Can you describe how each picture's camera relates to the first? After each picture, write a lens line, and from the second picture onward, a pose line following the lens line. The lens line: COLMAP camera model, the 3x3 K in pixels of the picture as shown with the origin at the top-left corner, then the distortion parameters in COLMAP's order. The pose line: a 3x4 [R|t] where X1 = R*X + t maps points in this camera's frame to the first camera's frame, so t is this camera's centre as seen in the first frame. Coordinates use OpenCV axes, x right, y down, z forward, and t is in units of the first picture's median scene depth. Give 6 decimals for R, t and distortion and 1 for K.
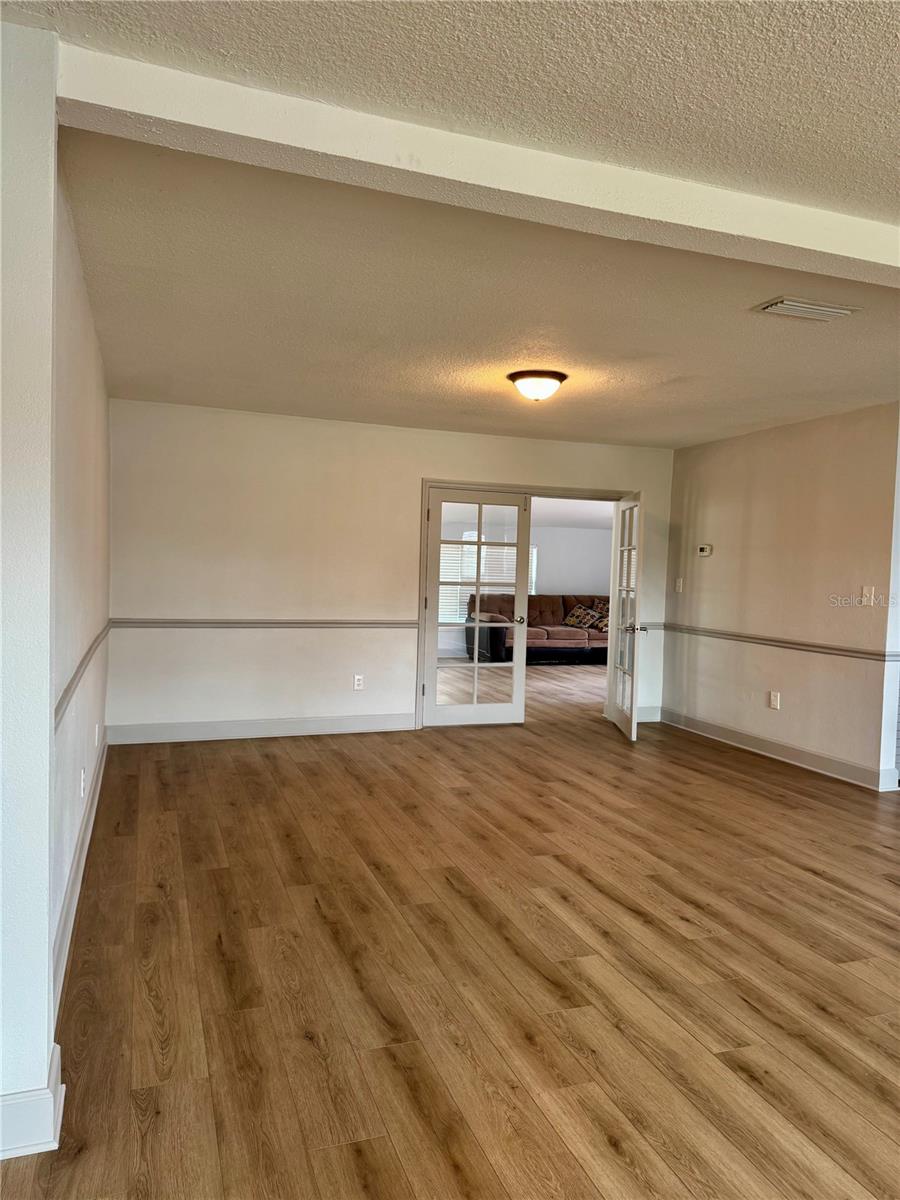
lens RADIAL K [[852.6, 0, 450.4], [0, 852.6, 598.9], [0, 0, 1]] dist [0.095184, -0.047610]
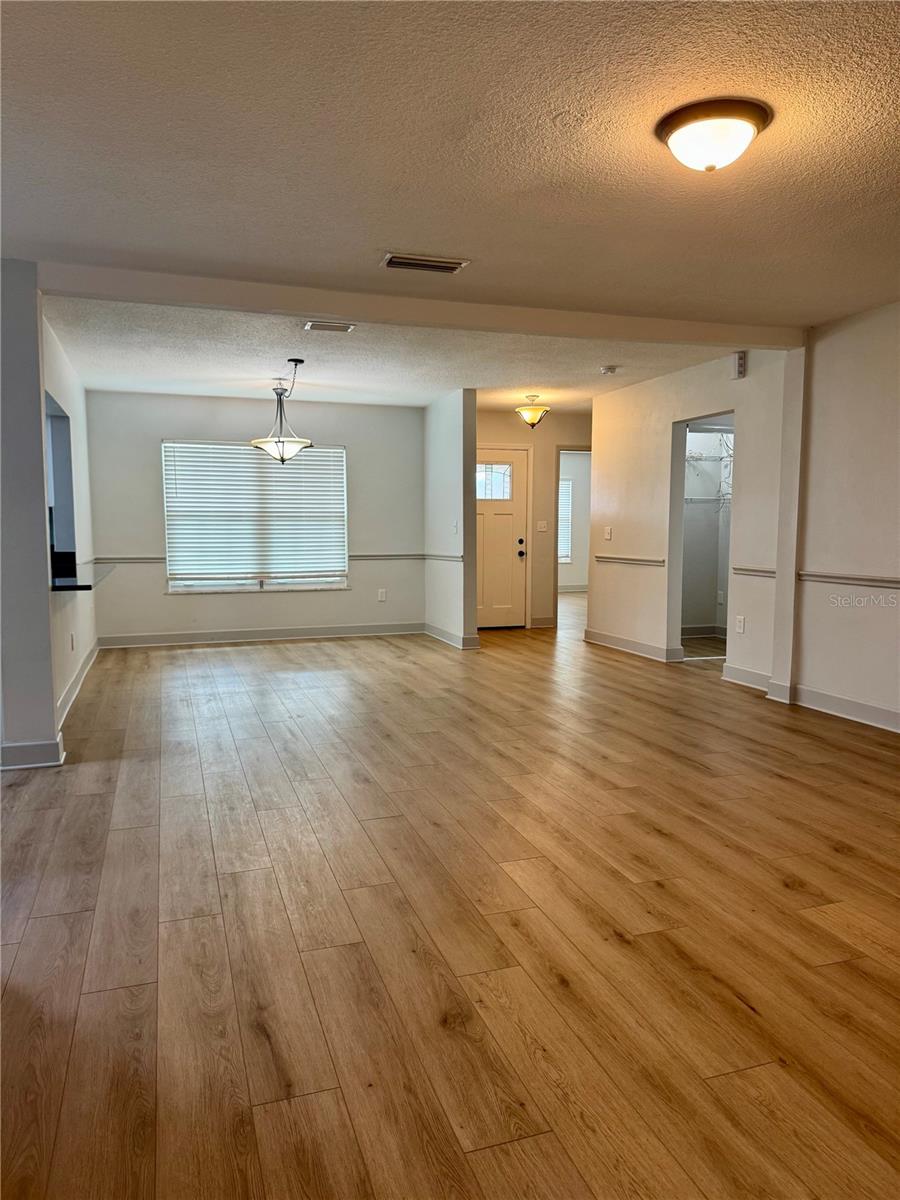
lens RADIAL K [[852.6, 0, 450.2], [0, 852.6, 601.9], [0, 0, 1]] dist [0.095184, -0.047610]
pose [[-0.999139, -0.038190, 0.016220, 0.279056], [-0.035578, 0.989697, 0.138684, -0.038210], [-0.021349, 0.137987, -0.990204, 1.779105]]
